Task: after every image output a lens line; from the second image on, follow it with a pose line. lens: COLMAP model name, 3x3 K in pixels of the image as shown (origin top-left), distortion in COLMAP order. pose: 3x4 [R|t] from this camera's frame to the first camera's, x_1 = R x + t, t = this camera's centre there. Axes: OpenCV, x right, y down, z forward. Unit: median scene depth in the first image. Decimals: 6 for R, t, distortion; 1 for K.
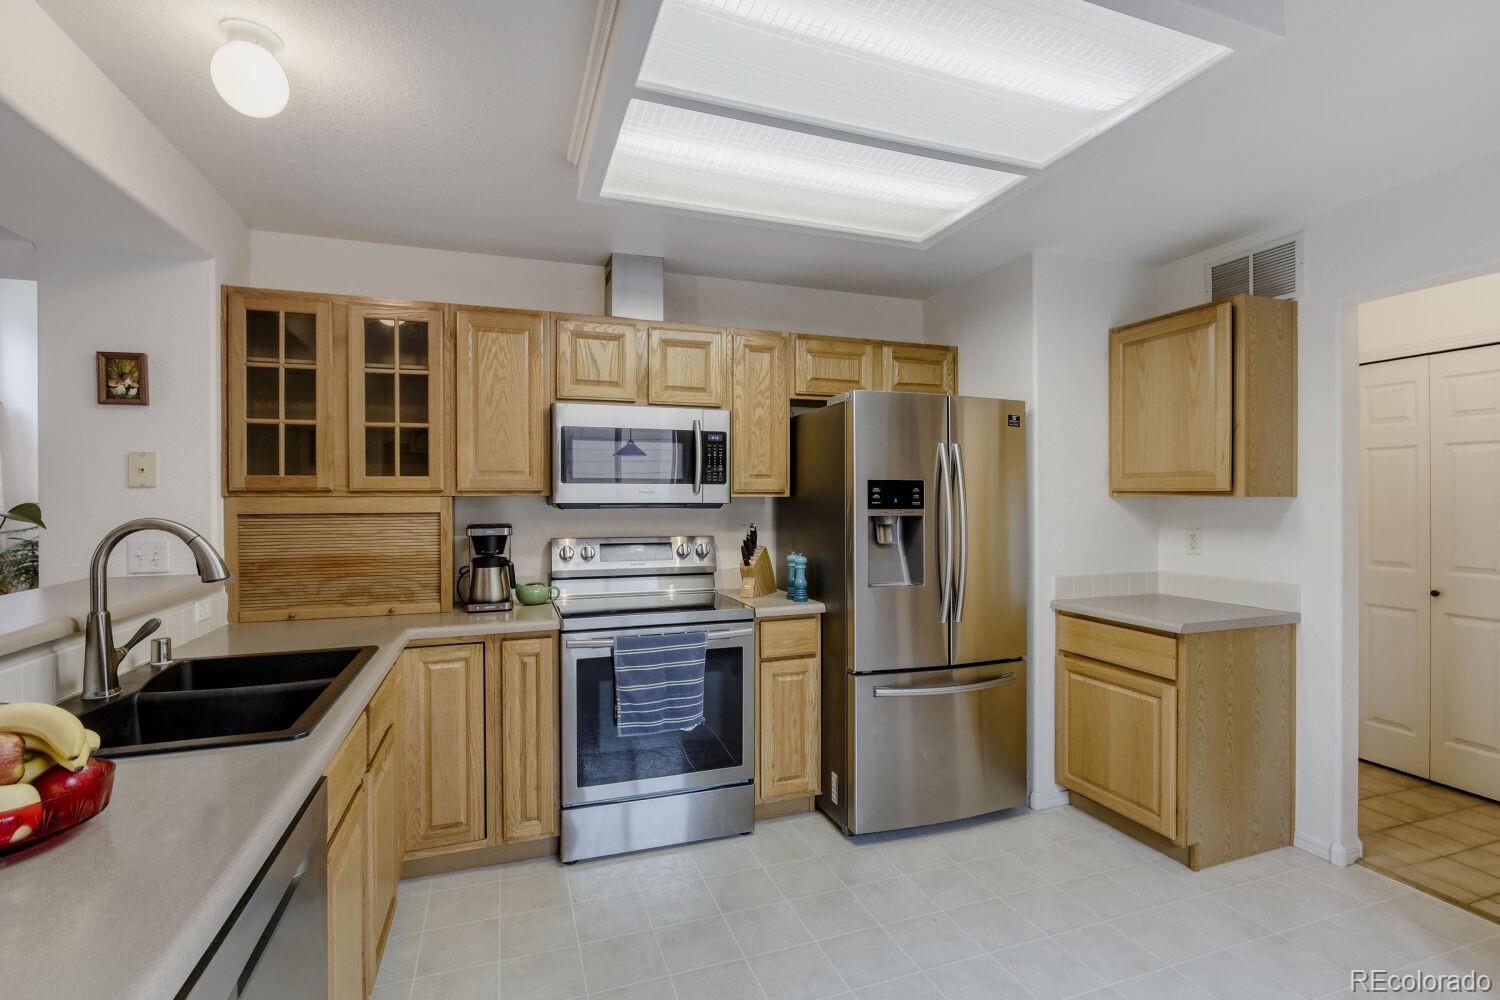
lens RADIAL K [[692.9, 0, 746.5], [0, 692.9, 503.7], [0, 0, 1]] dist [-0.035871, 0.007318]
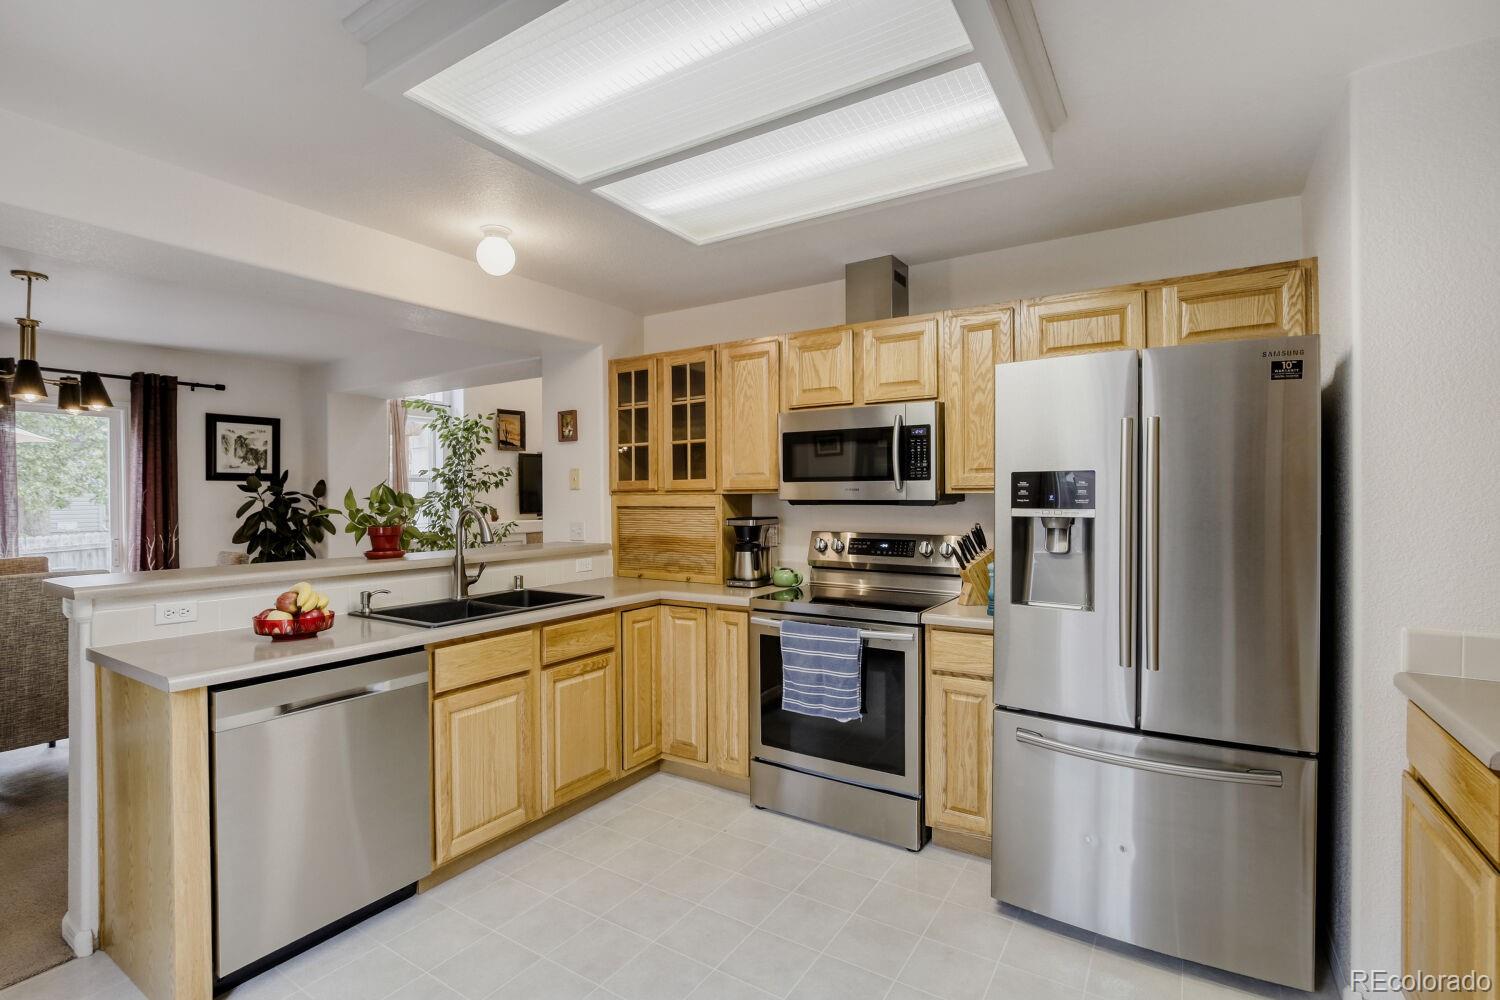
lens RADIAL K [[692.9, 0, 752.4], [0, 692.9, 501.6], [0, 0, 1]] dist [-0.035871, 0.007318]
pose [[0.608032, 0.005023, -0.793897, 0.641097], [-0.001880, 0.999986, 0.004888, -0.003352], [0.793910, -0.001480, 0.608033, 0.267728]]
